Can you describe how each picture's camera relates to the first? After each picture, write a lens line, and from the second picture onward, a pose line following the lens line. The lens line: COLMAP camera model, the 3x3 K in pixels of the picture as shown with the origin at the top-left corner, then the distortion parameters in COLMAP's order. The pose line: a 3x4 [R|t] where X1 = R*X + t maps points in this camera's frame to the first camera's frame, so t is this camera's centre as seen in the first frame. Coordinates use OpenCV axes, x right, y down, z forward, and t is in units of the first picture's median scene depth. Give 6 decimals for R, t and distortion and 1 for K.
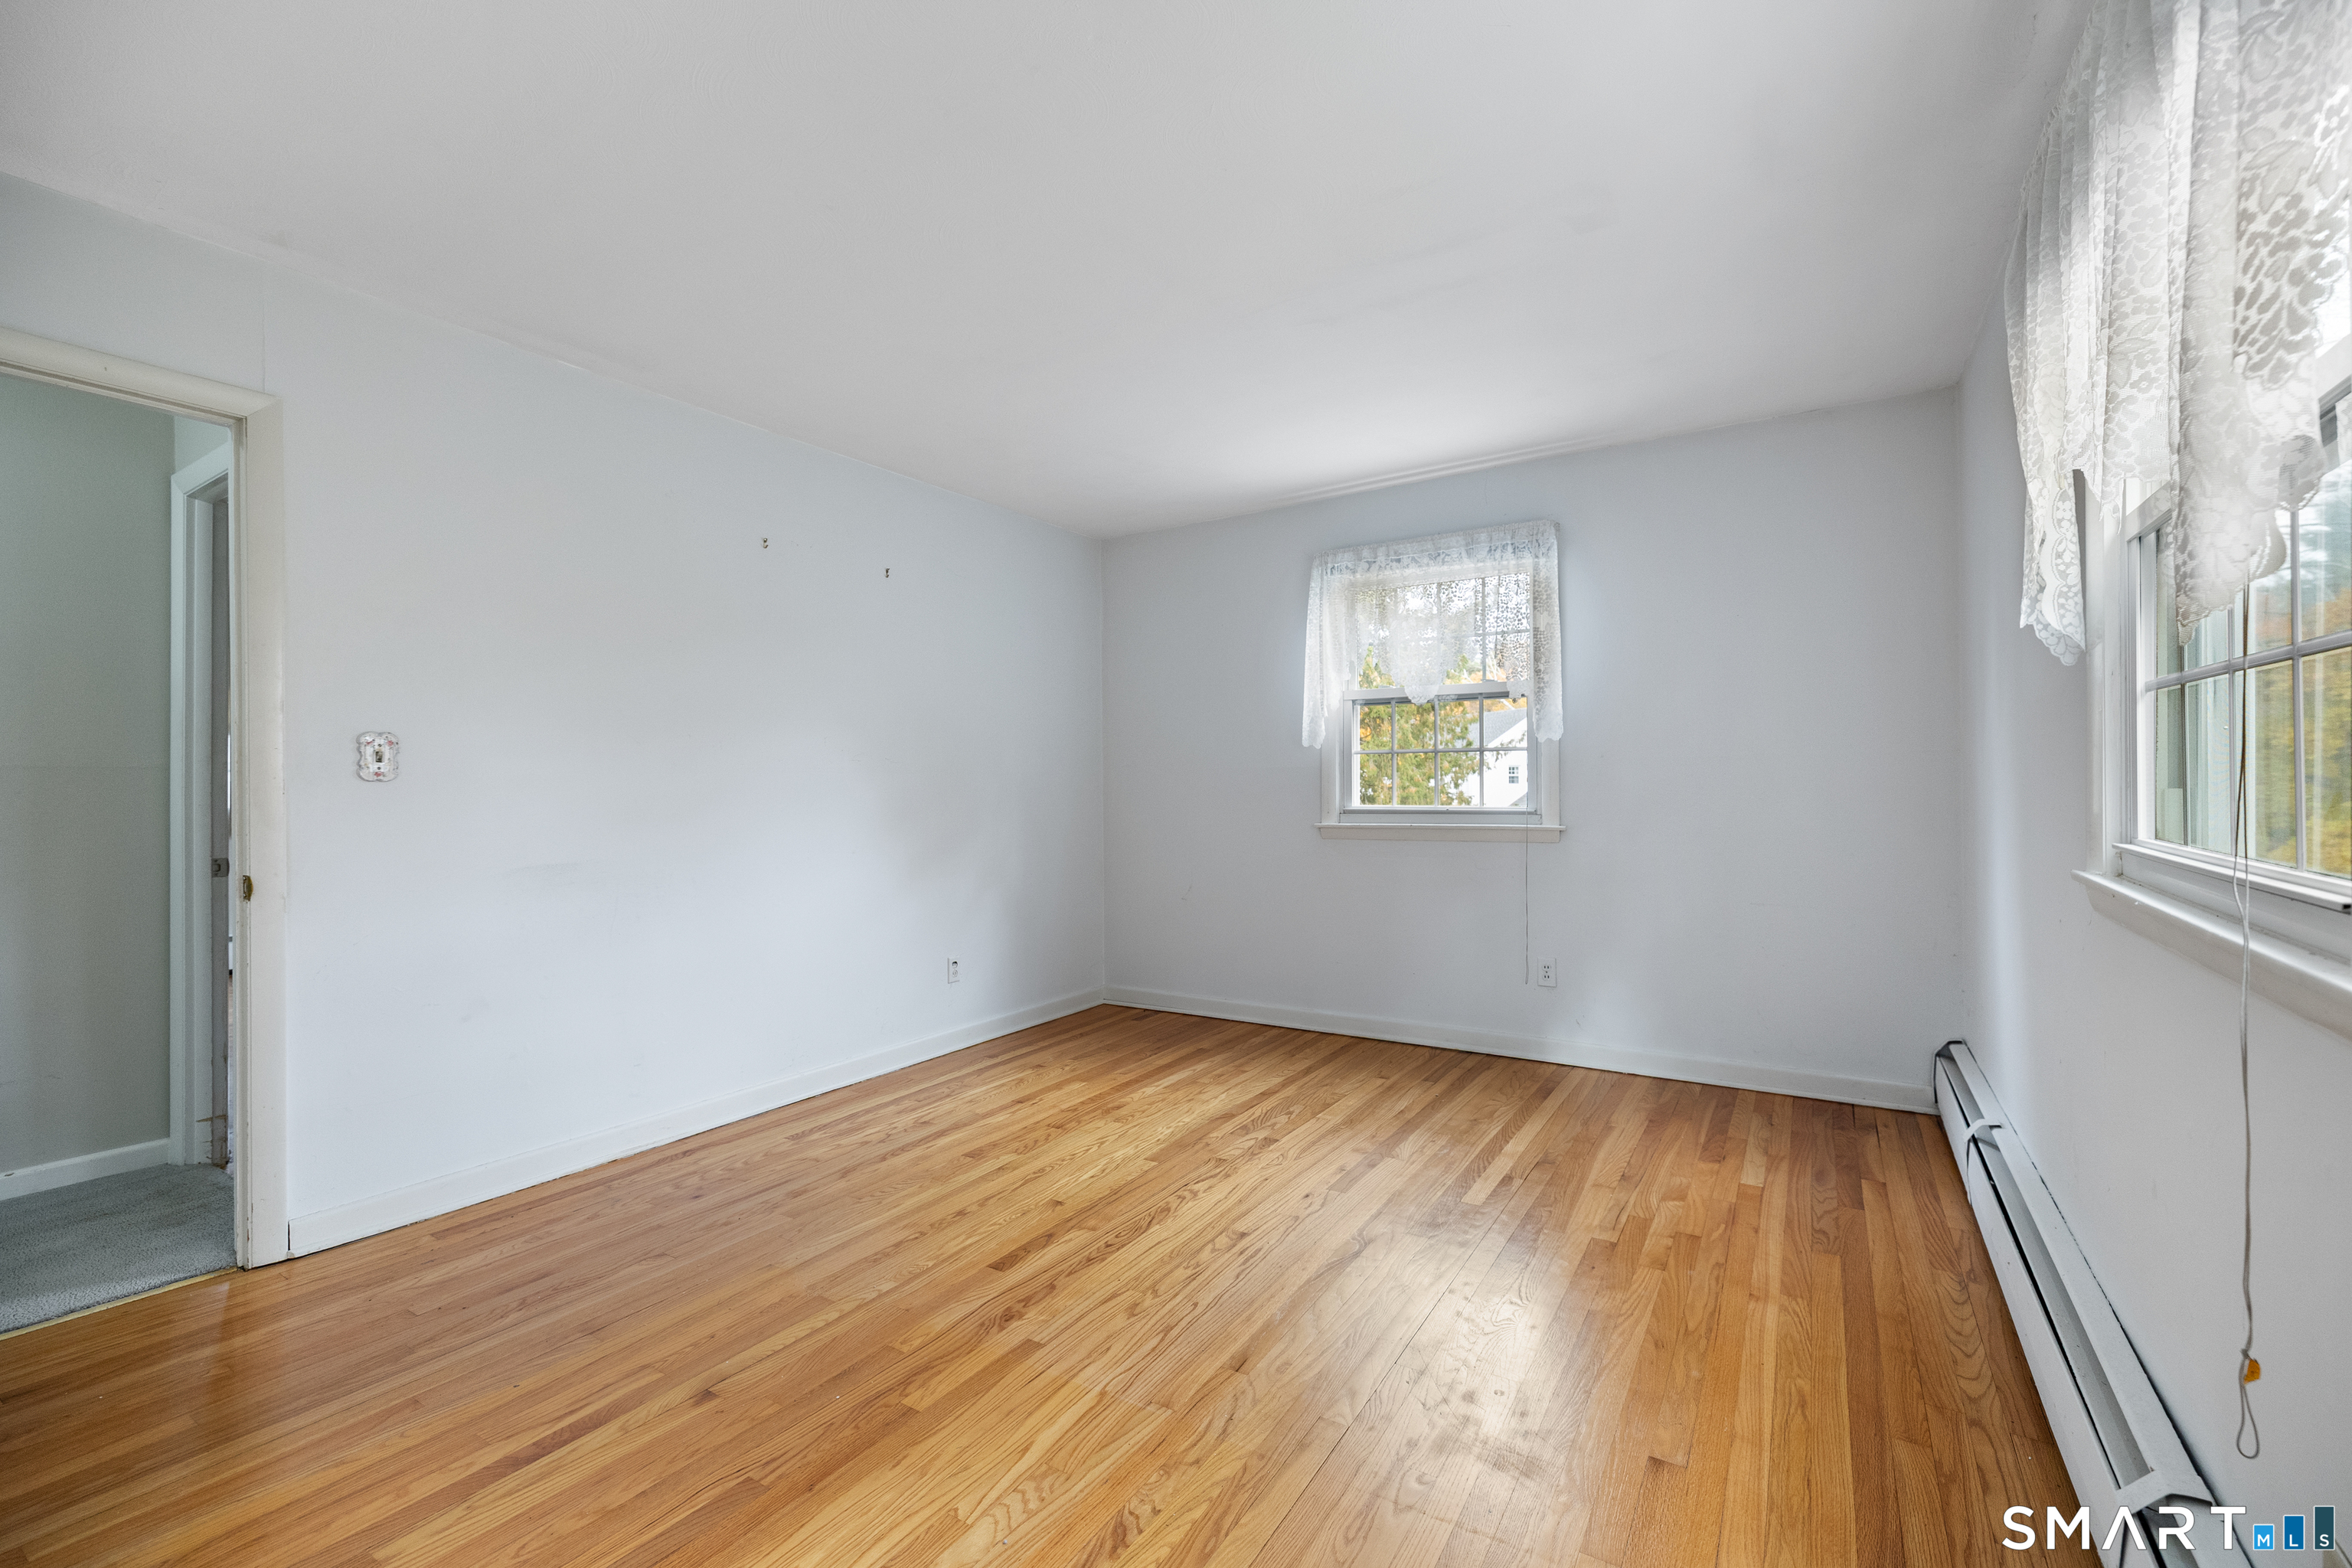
lens RADIAL K [[982.5, 0, 1191.4], [0, 982.5, 784.1], [0, 0, 1]] dist [0.000218, -0.000273]
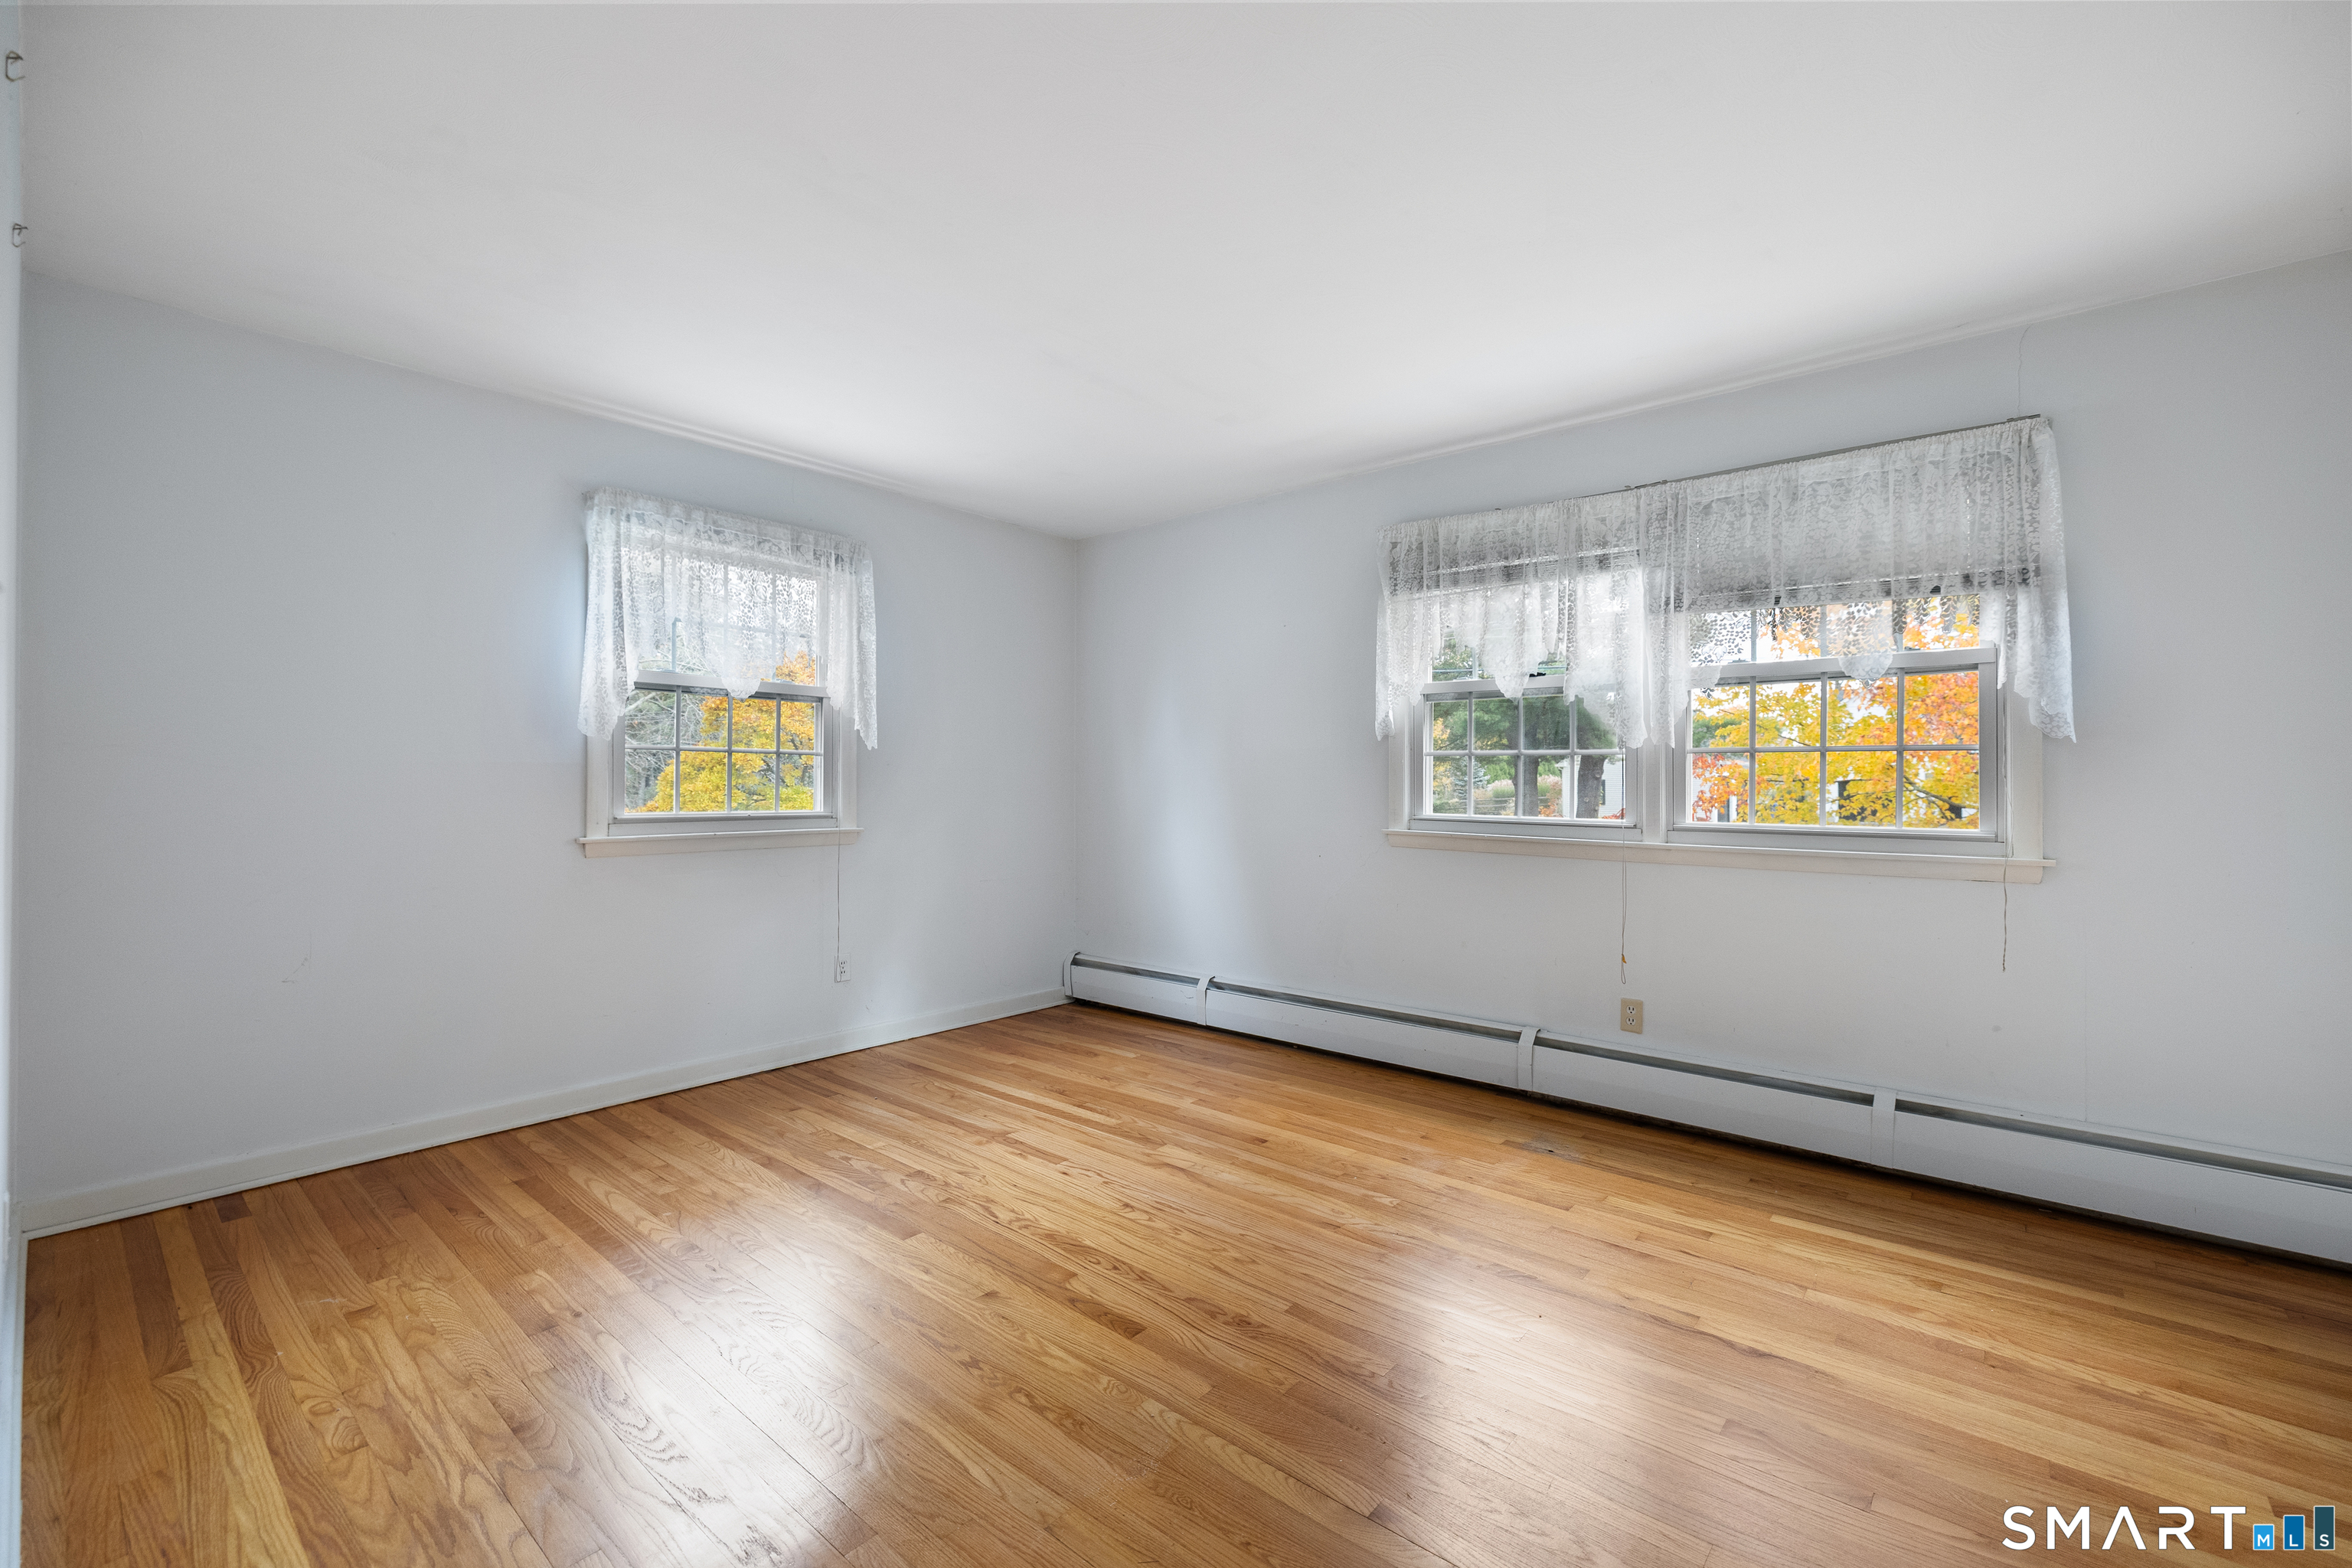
lens RADIAL K [[982.5, 0, 1191.4], [0, 982.5, 784.1], [0, 0, 1]] dist [0.000218, -0.000273]
pose [[0.137194, 0.011672, 0.990475, -0.702133], [-0.008288, 0.999909, -0.010635, 0.003103], [-0.990510, -0.006750, 0.137278, 0.541665]]
